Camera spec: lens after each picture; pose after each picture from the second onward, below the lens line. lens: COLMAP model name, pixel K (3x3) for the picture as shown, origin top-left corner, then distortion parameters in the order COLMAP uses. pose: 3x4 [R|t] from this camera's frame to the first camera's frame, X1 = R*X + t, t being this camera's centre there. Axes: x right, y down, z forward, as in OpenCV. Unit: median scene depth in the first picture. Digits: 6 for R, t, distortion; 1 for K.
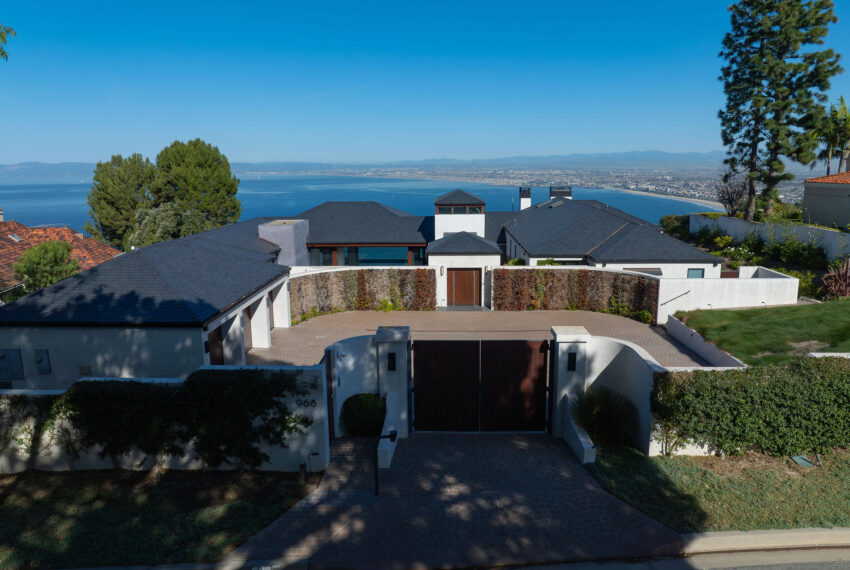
lens RADIAL K [[598.6, 0, 425.1], [0, 598.6, 287.2], [0, 0, 1]] dist [-0.044108, 0.010382]
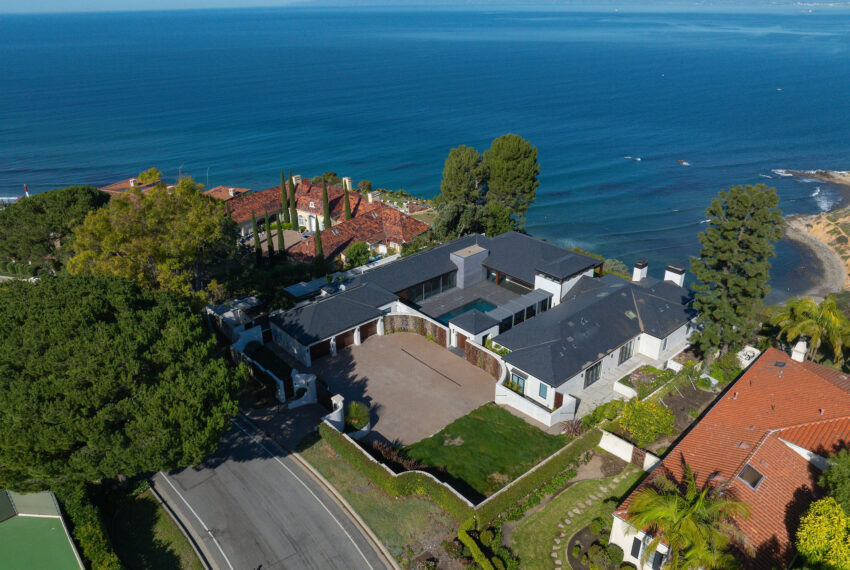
lens RADIAL K [[598.6, 0, 424.6], [0, 598.6, 284.8], [0, 0, 1]] dist [-0.044108, 0.010382]
pose [[0.690179, 0.316018, -0.650988, 1.216257], [-0.138362, 0.940636, 0.309934, -0.780542], [0.710288, -0.123838, 0.692932, -0.452461]]
